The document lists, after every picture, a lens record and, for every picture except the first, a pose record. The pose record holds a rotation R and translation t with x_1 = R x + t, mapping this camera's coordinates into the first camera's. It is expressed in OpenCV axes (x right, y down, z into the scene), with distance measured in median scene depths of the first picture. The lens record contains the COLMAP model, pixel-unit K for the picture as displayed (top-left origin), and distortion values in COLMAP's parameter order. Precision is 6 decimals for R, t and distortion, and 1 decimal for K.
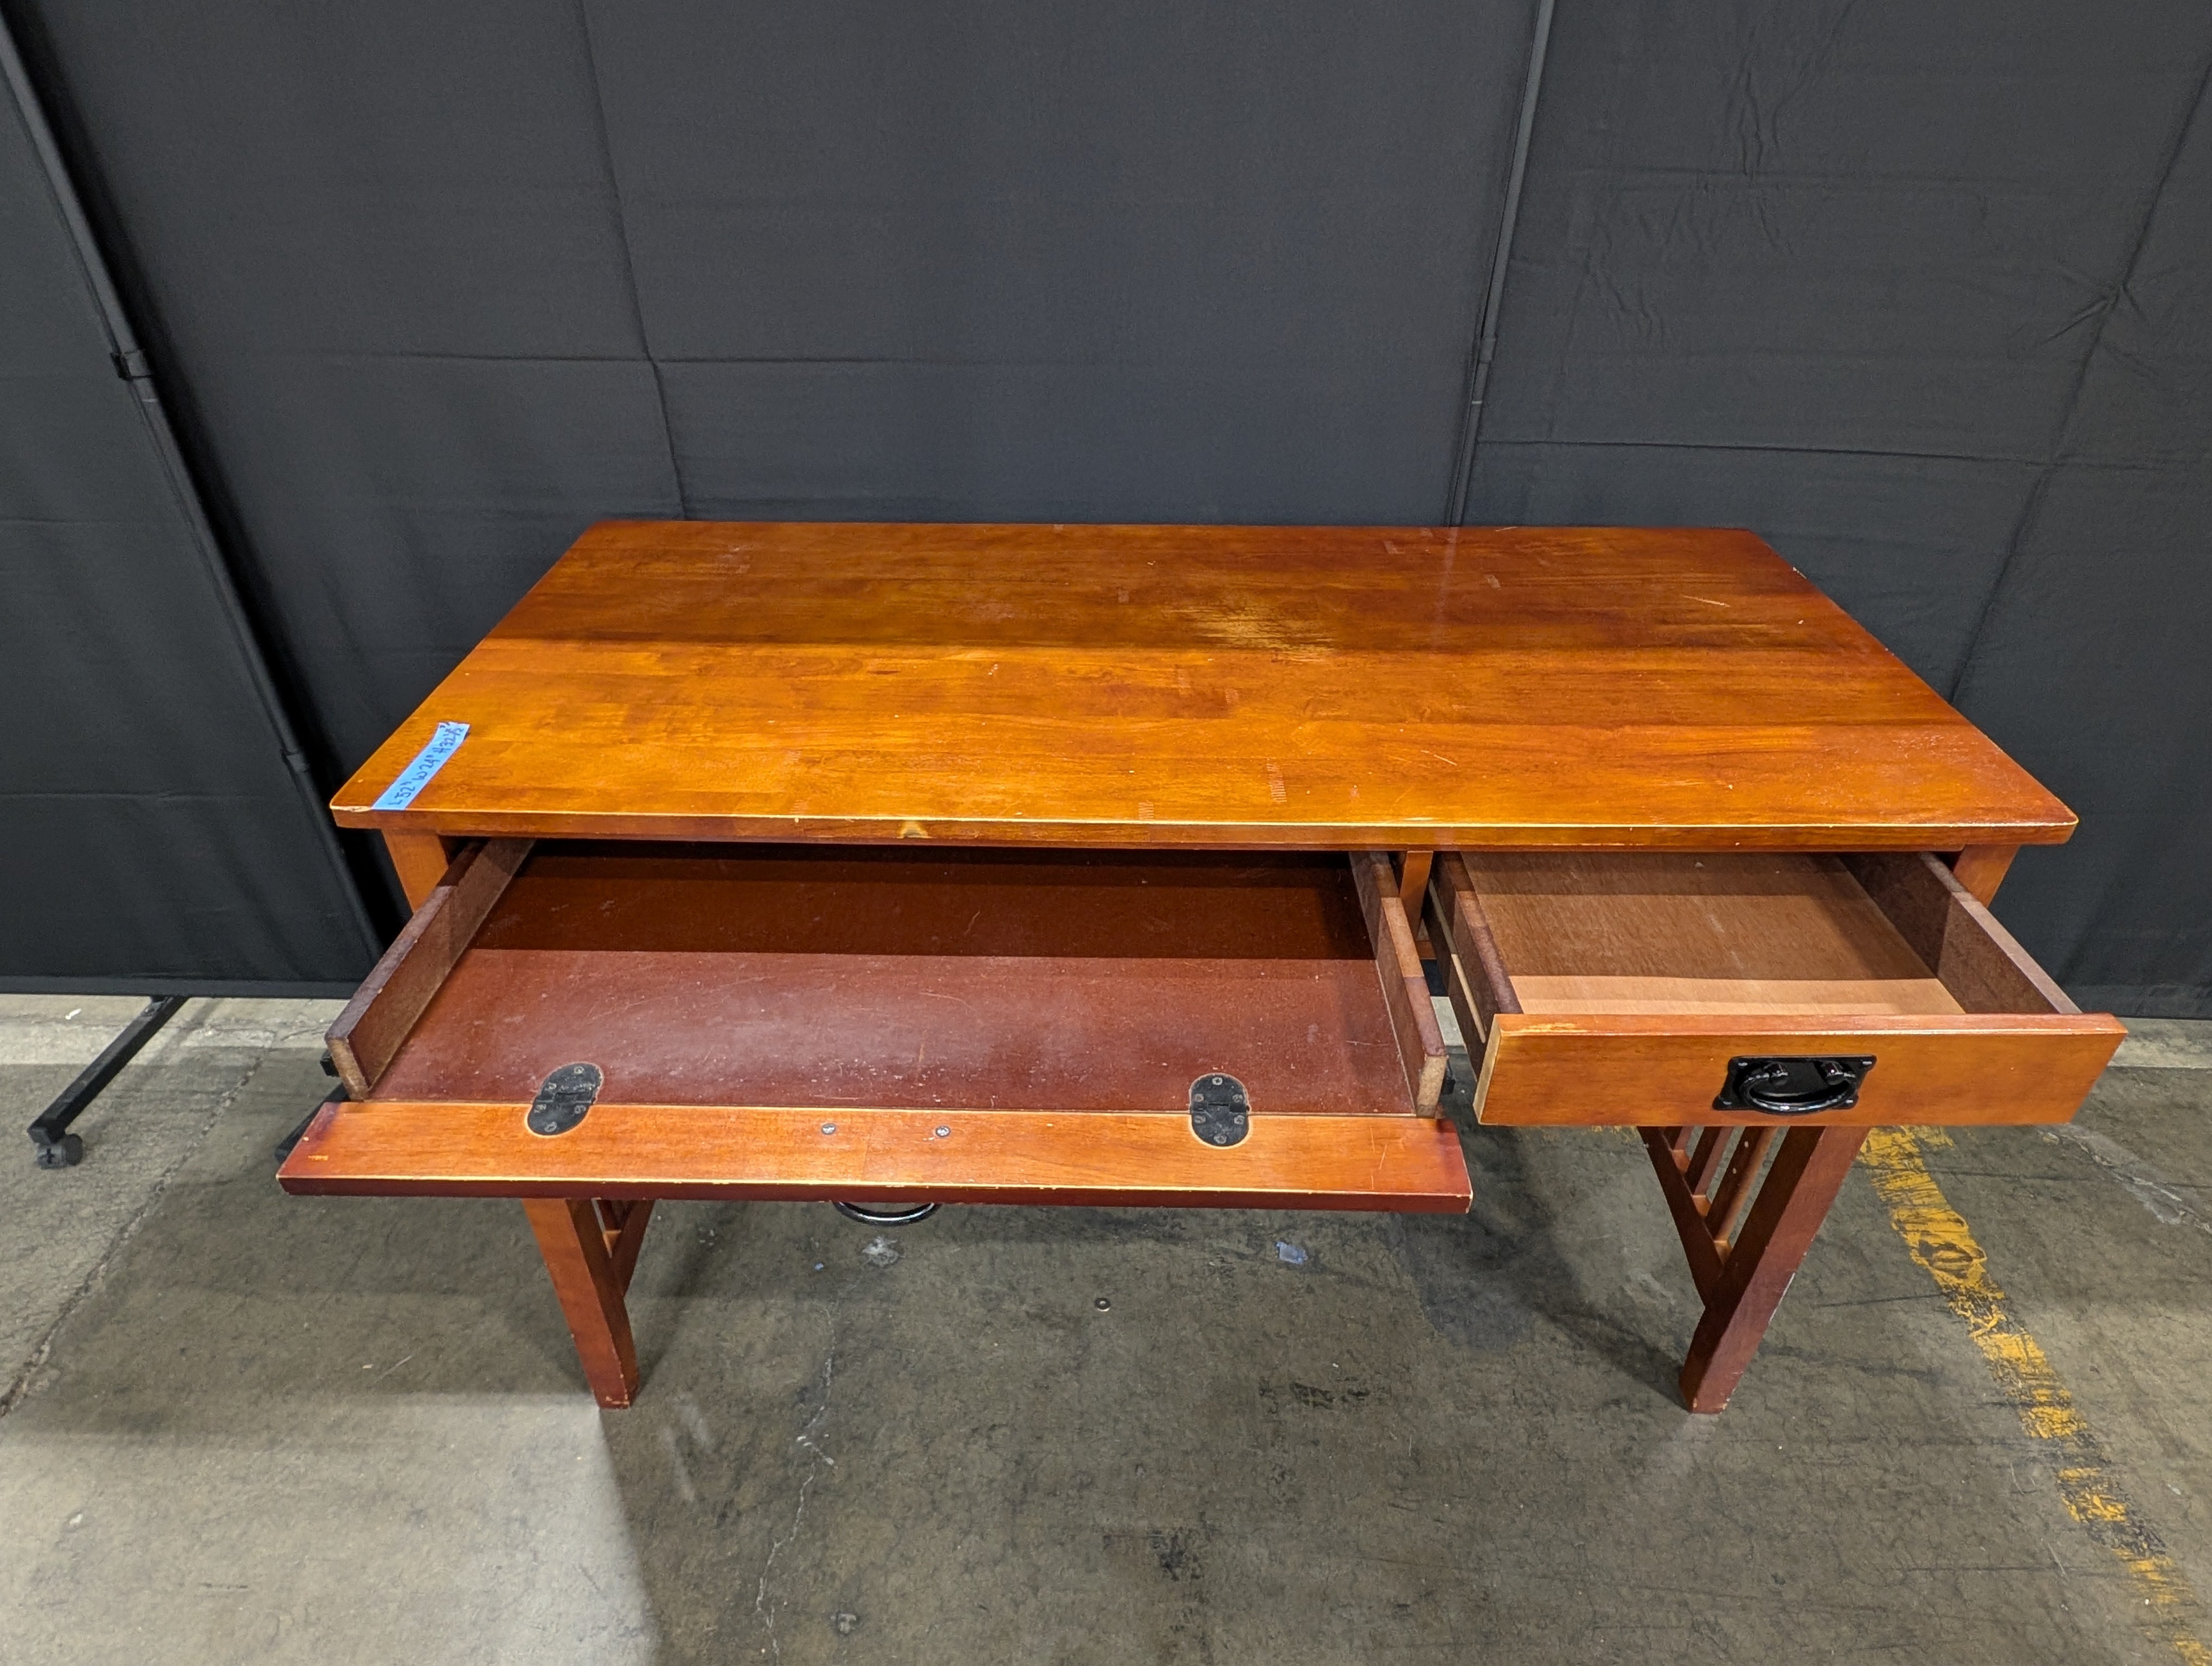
lens RADIAL K [[1255.0, 0, 1103.8], [0, 1255.0, 835.7], [0, 0, 1]] dist [0.034648, -0.026134]
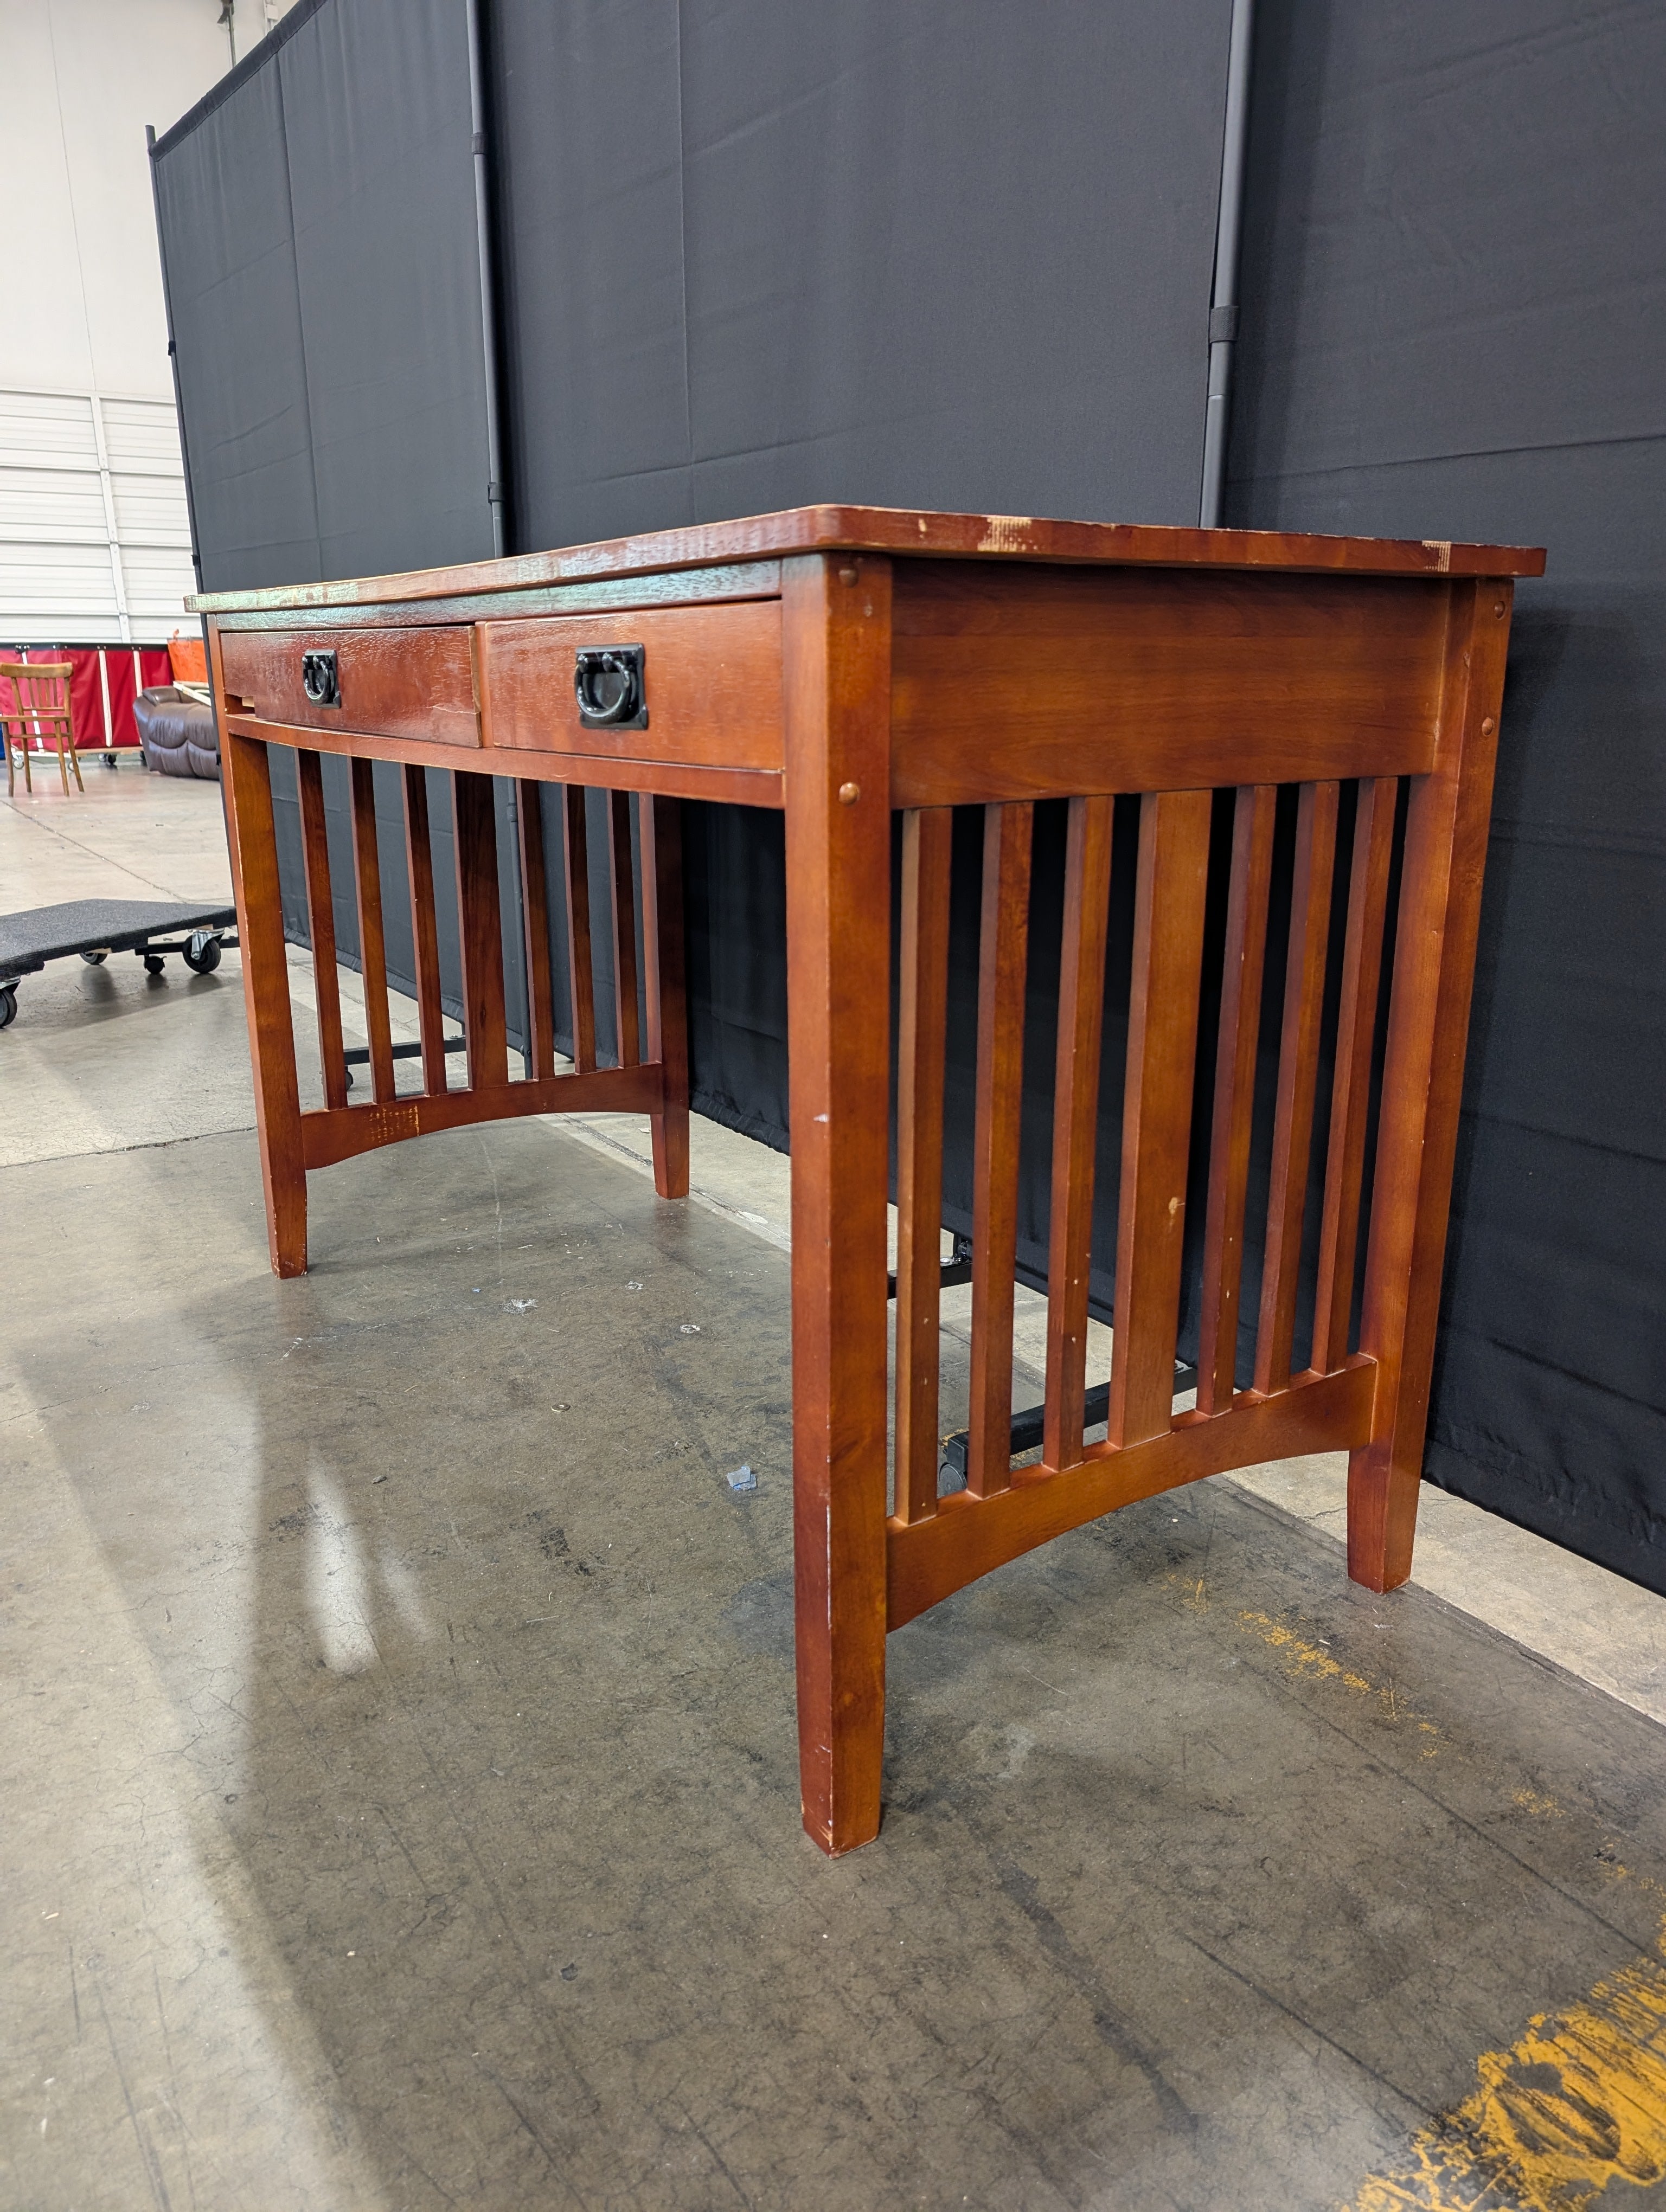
lens RADIAL K [[1595.4, 0, 852.5], [0, 1595.4, 1116.2], [0, 0, 1]] dist [0.014267, -0.011632]
pose [[0.569392, 0.215397, -0.793346, 1.052339], [-0.462551, 0.881745, -0.092580, 0.236817], [0.679588, 0.419677, 0.601691, 0.460415]]
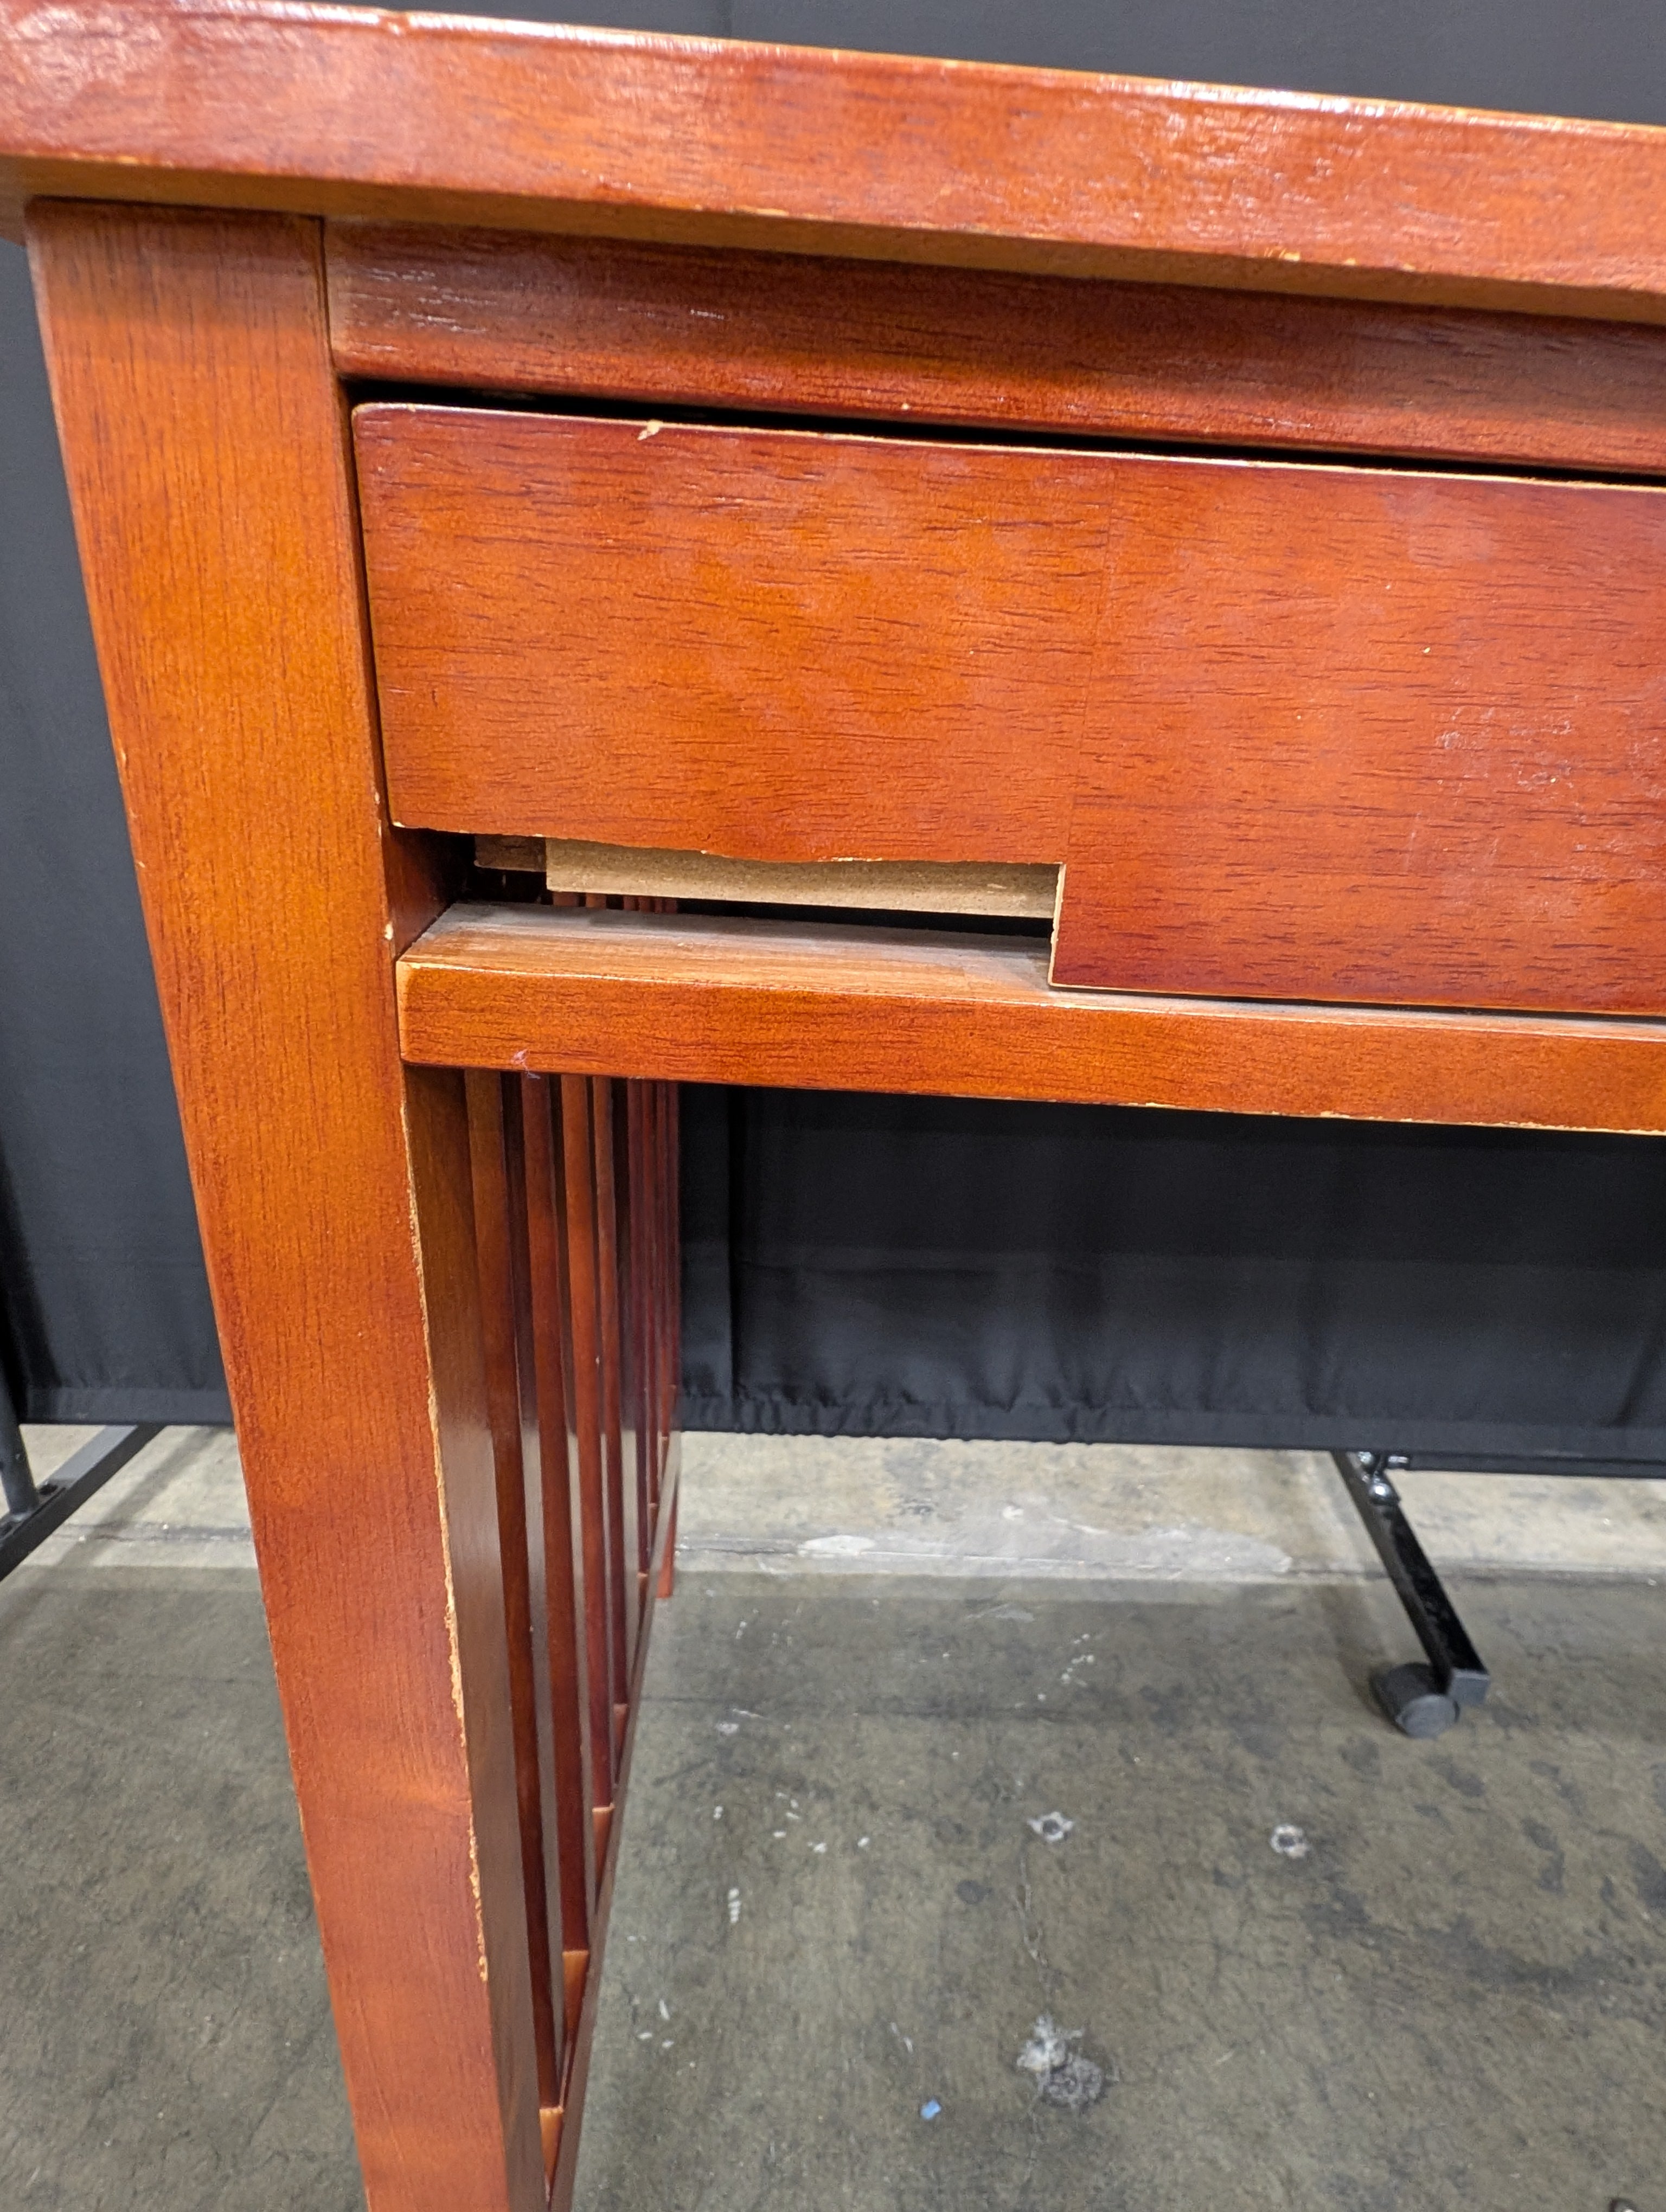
lens RADIAL K [[1255.0, 0, 835.8], [0, 1255.0, 1114.7], [0, 0, 1]] dist [0.034648, -0.026134]
pose [[0.998746, 0.024138, 0.043867, -0.333566], [-0.015615, 0.982585, -0.185154, 0.106093], [-0.047572, 0.184237, 0.981730, 0.605957]]
